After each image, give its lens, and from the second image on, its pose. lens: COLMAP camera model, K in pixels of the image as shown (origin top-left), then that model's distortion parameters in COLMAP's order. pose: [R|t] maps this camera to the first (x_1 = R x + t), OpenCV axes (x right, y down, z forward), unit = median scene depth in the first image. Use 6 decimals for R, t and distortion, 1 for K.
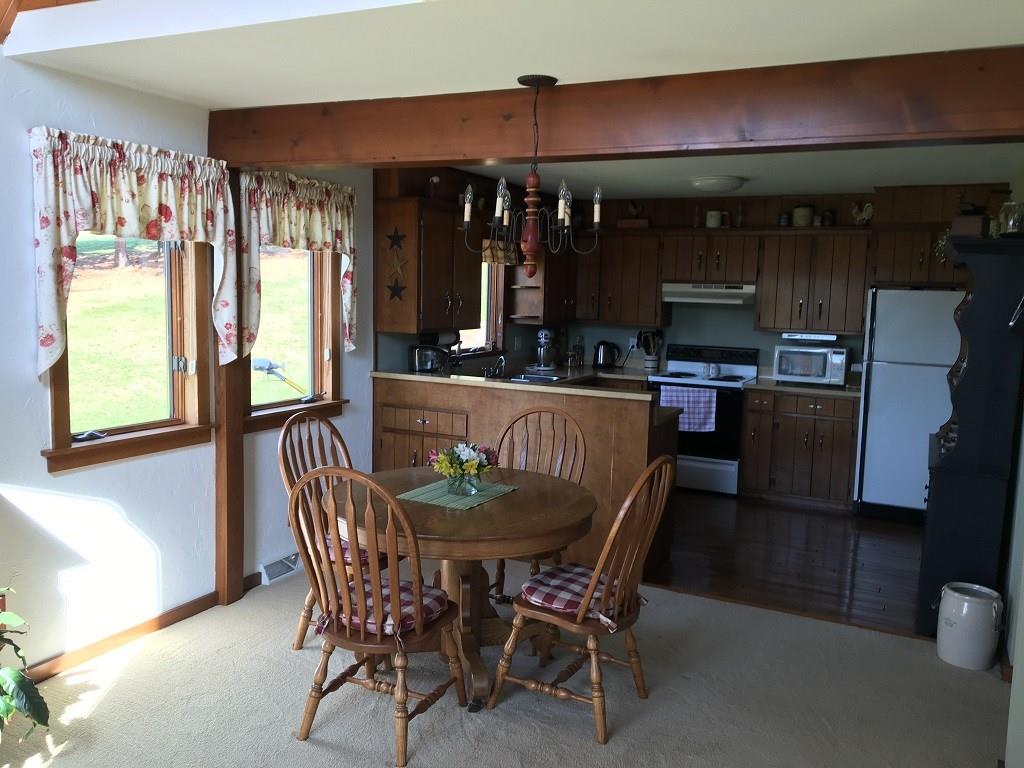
lens RADIAL K [[853.4, 0, 505.9], [0, 853.4, 380.2], [0, 0, 1]] dist [0.090812, -0.144291]
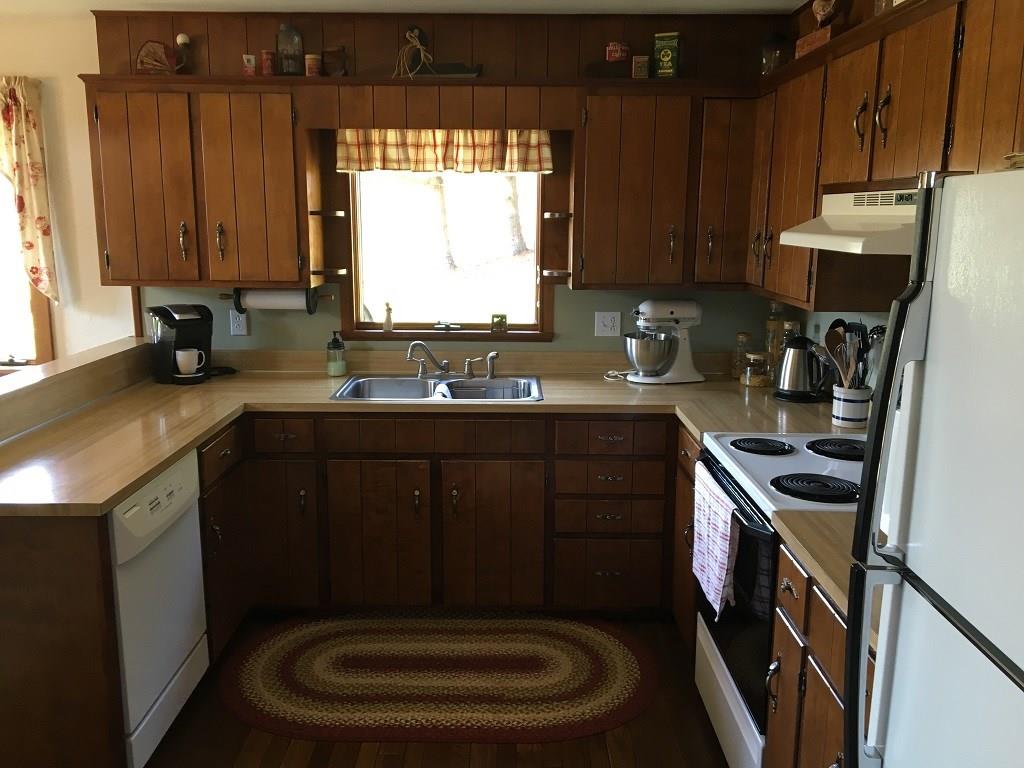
lens RADIAL K [[853.4, 0, 505.9], [0, 853.4, 380.2], [0, 0, 1]] dist [0.090812, -0.144291]
pose [[0.436921, 0.144240, -0.887860, 0.495182], [-0.093364, 0.989000, 0.114726, -0.068929], [0.894642, 0.032768, 0.445581, 0.765160]]
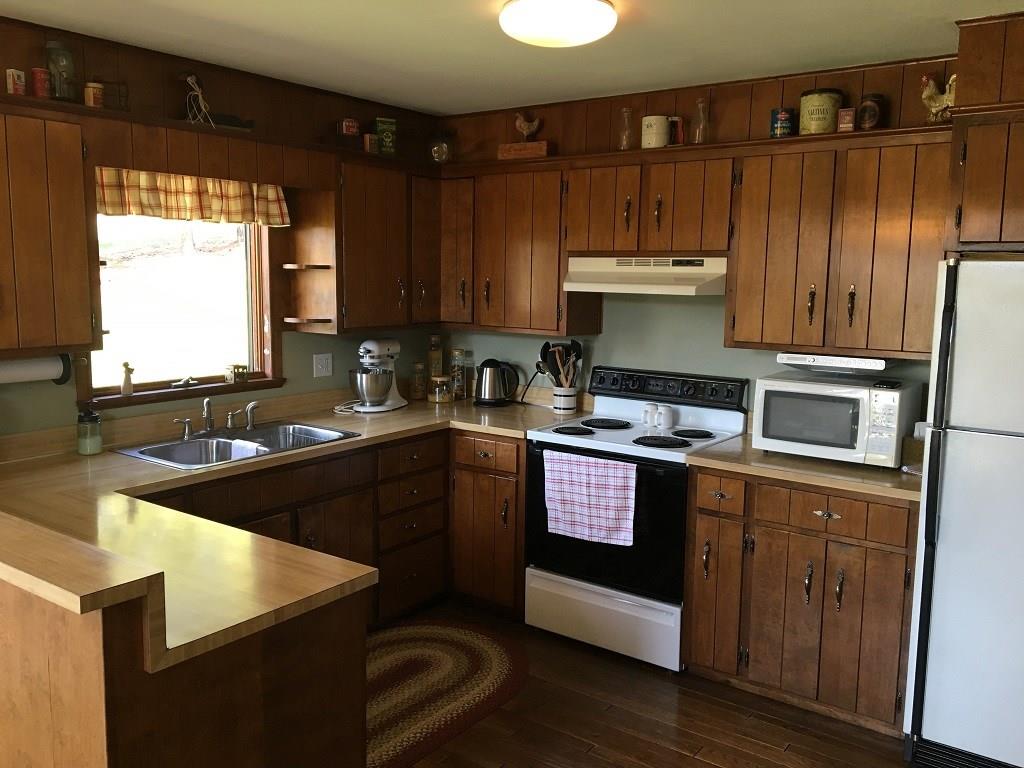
lens RADIAL K [[855.8, 0, 512.0], [0, 855.8, 384.0], [0, 0, 1]] dist [0.086713, -0.111624]
pose [[0.985314, 0.008969, -0.170516, 0.257641], [-0.005655, 0.999786, 0.019910, -0.046273], [0.170658, -0.018653, 0.985154, 0.485255]]
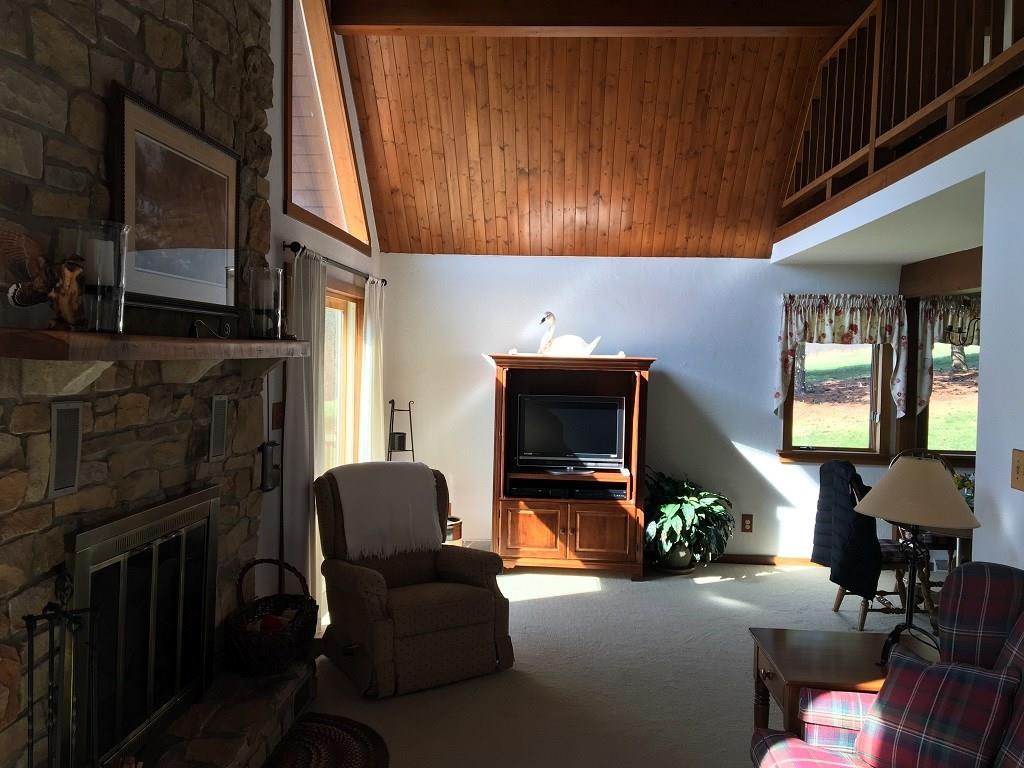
lens RADIAL K [[853.4, 0, 505.9], [0, 853.4, 380.2], [0, 0, 1]] dist [0.090812, -0.144291]
pose [[0.382837, 0.008035, -0.923781, 0.544276], [-0.112075, 0.992980, -0.037810, 0.033659], [0.916992, 0.118008, 0.381050, -0.185620]]
